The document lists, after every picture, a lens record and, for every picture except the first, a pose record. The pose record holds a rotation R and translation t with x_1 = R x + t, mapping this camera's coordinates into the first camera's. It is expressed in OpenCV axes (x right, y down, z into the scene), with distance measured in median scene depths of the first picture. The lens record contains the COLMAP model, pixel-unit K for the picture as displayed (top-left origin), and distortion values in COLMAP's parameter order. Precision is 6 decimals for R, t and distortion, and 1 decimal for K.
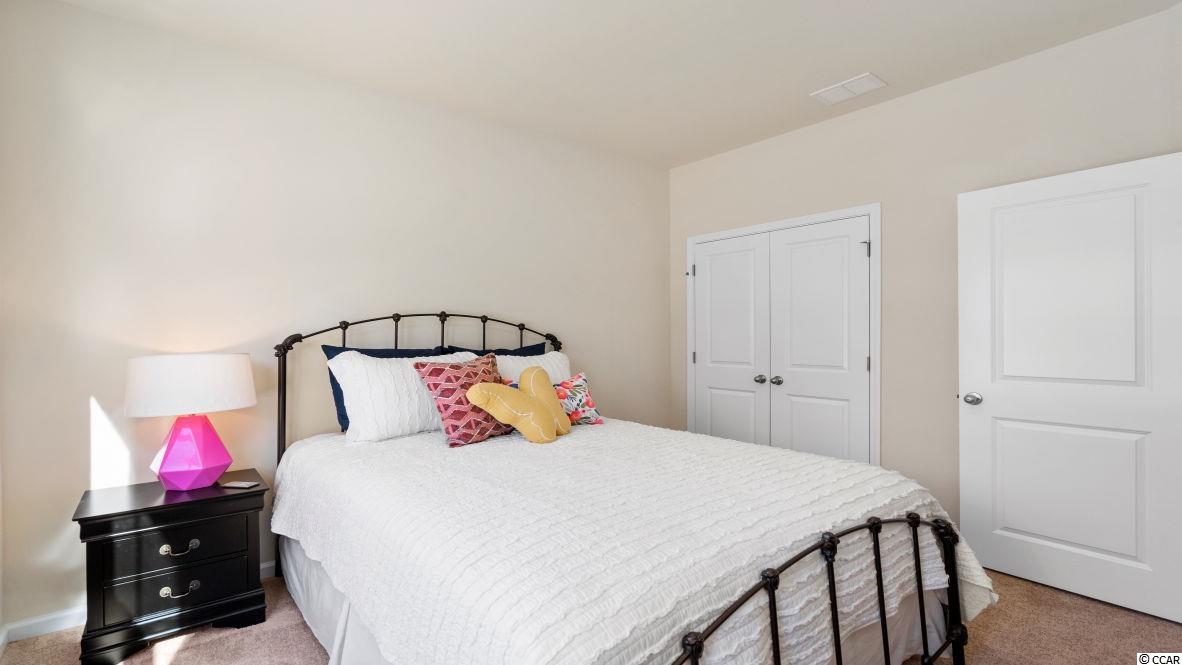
lens RADIAL K [[549.7, 0, 594.5], [0, 549.7, 324.9], [0, 0, 1]] dist [-0.000818, -0.000156]
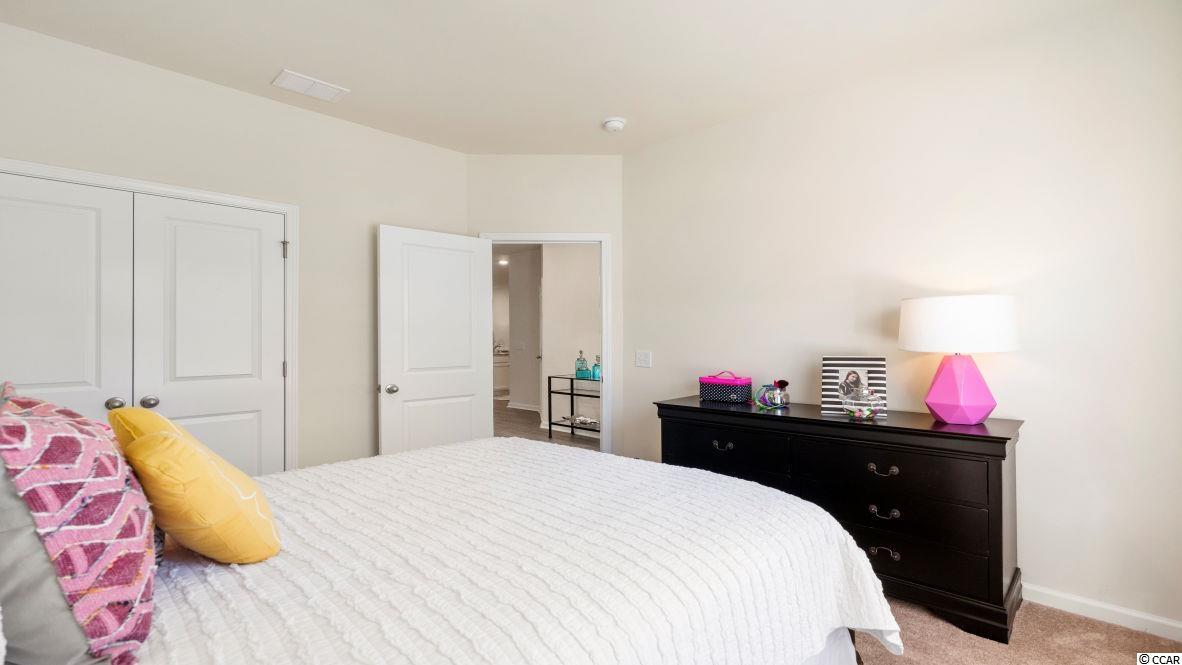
lens RADIAL K [[549.7, 0, 594.5], [0, 549.7, 324.9], [0, 0, 1]] dist [-0.000818, -0.000156]
pose [[-0.146252, 0.020250, 0.989040, -0.545567], [-0.021753, 0.999483, -0.023680, 0.004841], [-0.989008, -0.024978, -0.145735, 0.612076]]
